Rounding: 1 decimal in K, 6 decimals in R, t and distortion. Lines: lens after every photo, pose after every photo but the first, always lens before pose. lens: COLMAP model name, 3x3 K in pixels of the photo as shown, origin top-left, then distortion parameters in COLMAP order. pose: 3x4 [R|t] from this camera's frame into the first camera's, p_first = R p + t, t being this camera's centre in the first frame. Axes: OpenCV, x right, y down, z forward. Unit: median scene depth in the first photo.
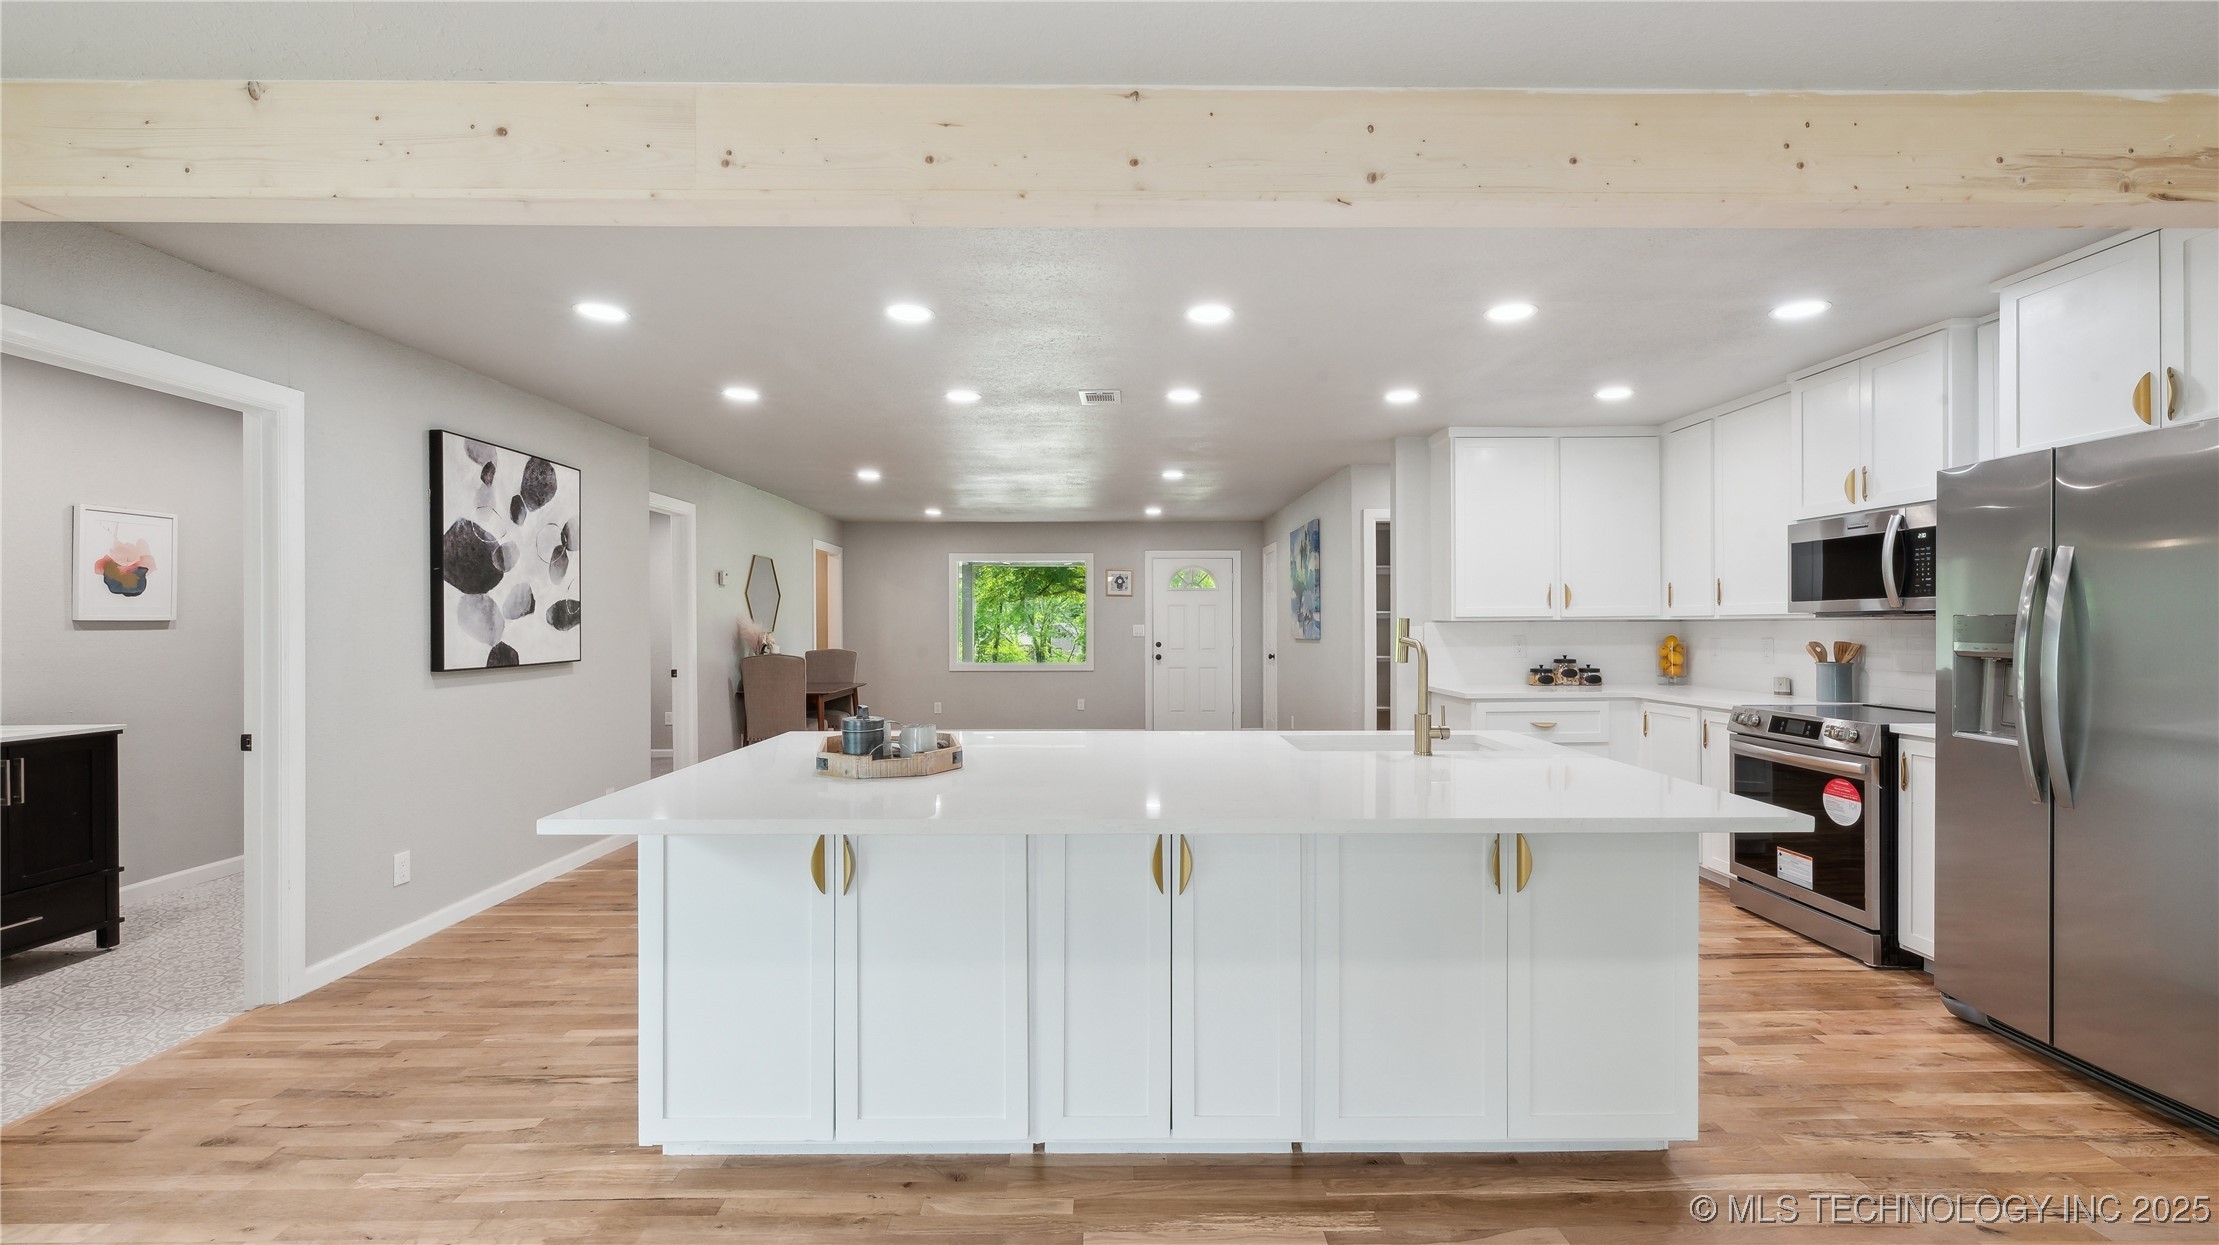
lens RADIAL K [[902.8, 0, 1117.2], [0, 902.8, 627.5], [0, 0, 1]] dist [-0.000811, 0.001258]
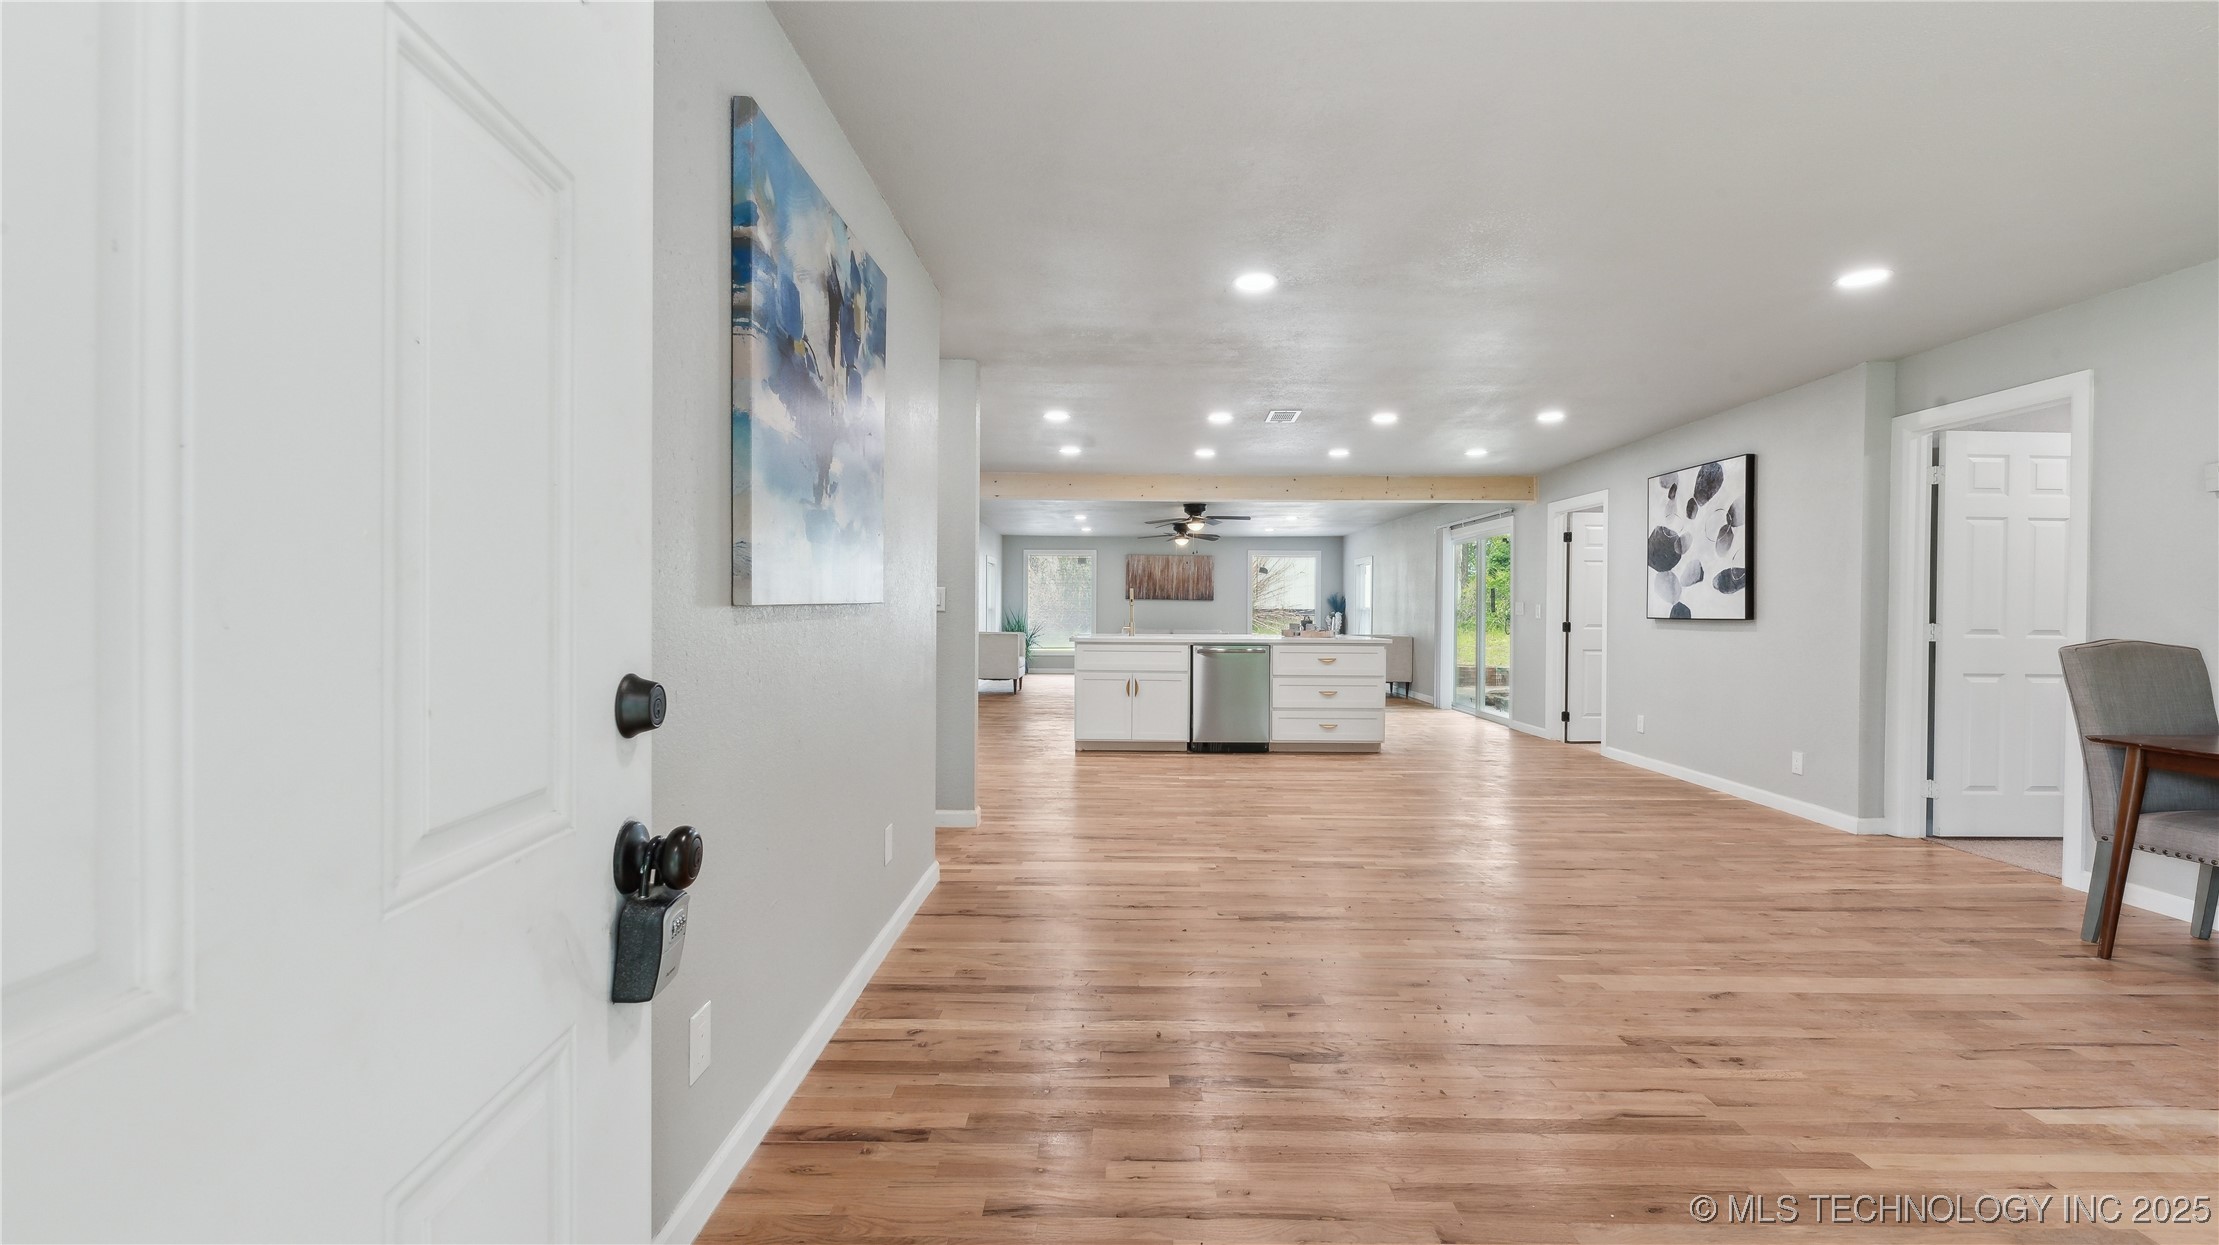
lens RADIAL K [[902.8, 0, 1123.5], [0, 902.8, 612.3], [0, 0, 1]] dist [-0.000811, 0.001258]
pose [[-0.999907, -0.005226, 0.012606, 0.191881], [-0.005111, 0.999945, 0.009132, 0.021897], [-0.012653, 0.009067, -0.999879, 2.260487]]
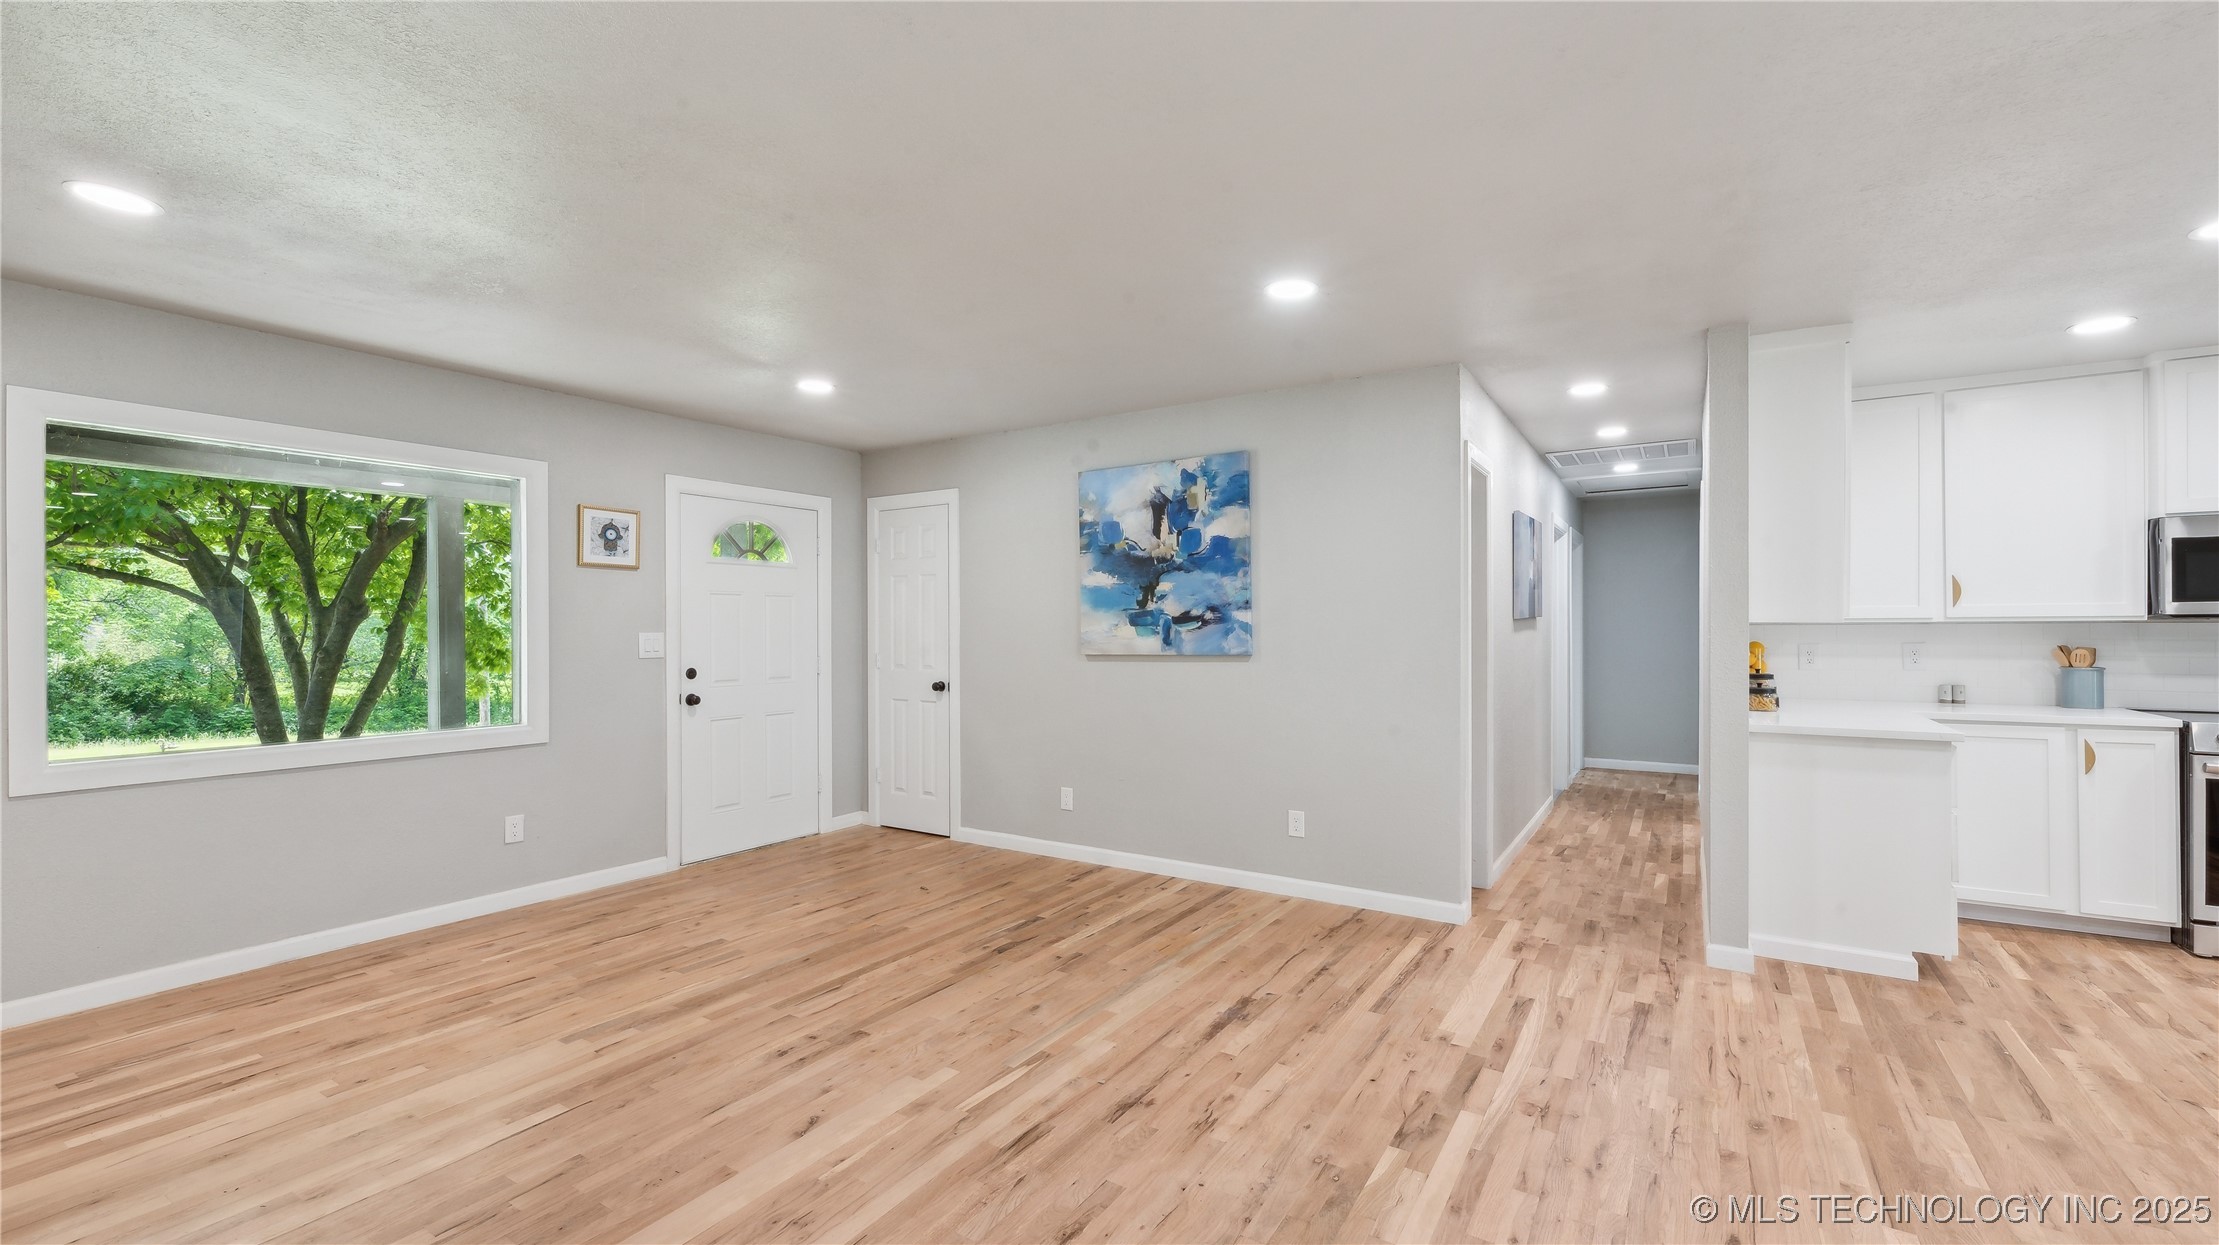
lens RADIAL K [[902.8, 0, 1120.0], [0, 902.8, 631.8], [0, 0, 1]] dist [-0.000811, 0.001258]
pose [[0.544455, -0.002993, 0.838785, -0.525903], [0.005798, 0.999983, -0.000195, -0.004163], [-0.838770, 0.004969, 0.544463, 1.237438]]
